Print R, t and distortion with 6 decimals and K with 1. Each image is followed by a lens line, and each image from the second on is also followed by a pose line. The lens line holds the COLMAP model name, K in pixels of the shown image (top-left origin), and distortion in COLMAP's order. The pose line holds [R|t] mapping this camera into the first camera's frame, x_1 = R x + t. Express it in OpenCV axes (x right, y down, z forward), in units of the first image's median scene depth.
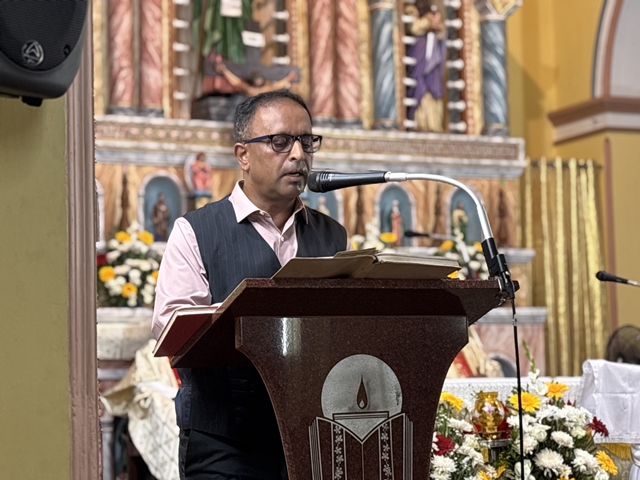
lens RADIAL K [[1462.6, 0, 310.7], [0, 1462.6, 238.7], [0, 0, 1]] dist [0.243066, -0.727833]
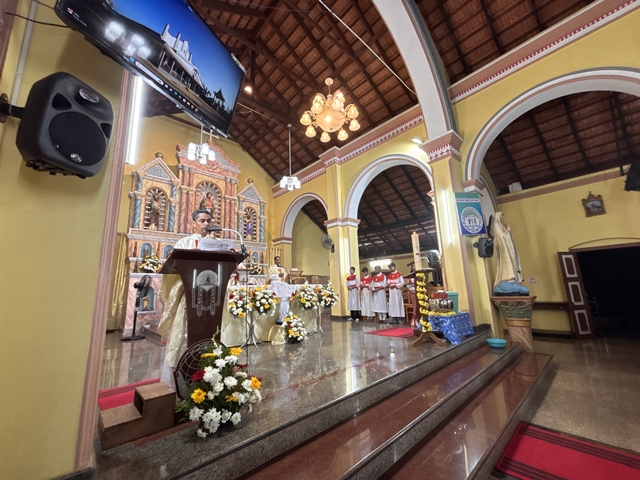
lens RADIAL K [[258.6, 0, 319.8], [0, 258.6, 240.1], [0, 0, 1]] dist [-0.000316, -0.000290]
pose [[0.946423, 0.050572, 0.318944, 0.030770], [-0.015846, 0.993744, -0.110548, 0.022956], [-0.322540, 0.099571, 0.941304, 0.065065]]
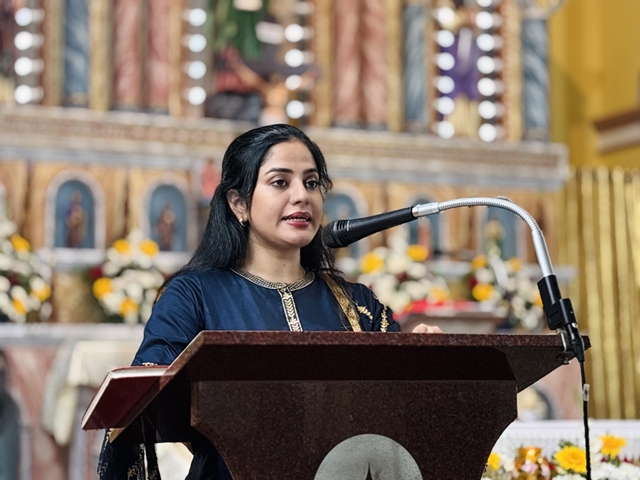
lens RADIAL K [[1463.8, 0, 320.0], [0, 1463.8, 240.0], [0, 0, 1]] dist [0.246407, -0.721493]
pose [[0.999760, 0.016934, -0.013877, 0.006133], [-0.016993, 0.999847, -0.004157, -0.004228], [0.013804, 0.004392, 0.999895, 0.089633]]
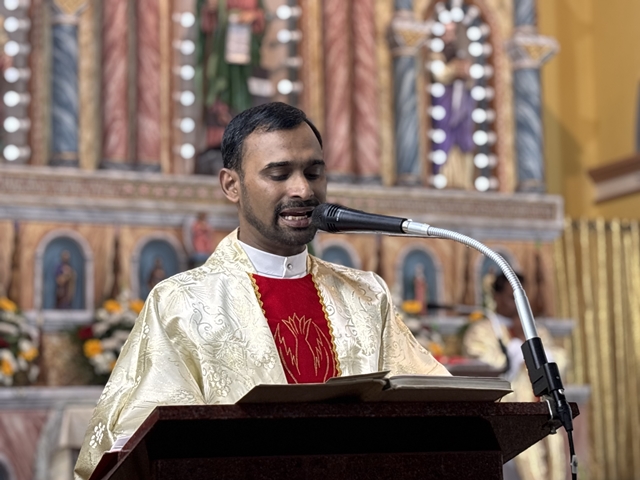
lens RADIAL K [[1462.6, 0, 310.7], [0, 1462.6, 238.7], [0, 0, 1]] dist [0.243066, -0.727833]
pose [[0.999768, 0.000579, -0.021511, 0.011023], [-0.001453, 0.999173, -0.040636, -0.006038], [0.021469, 0.040658, 0.998942, 0.104078]]
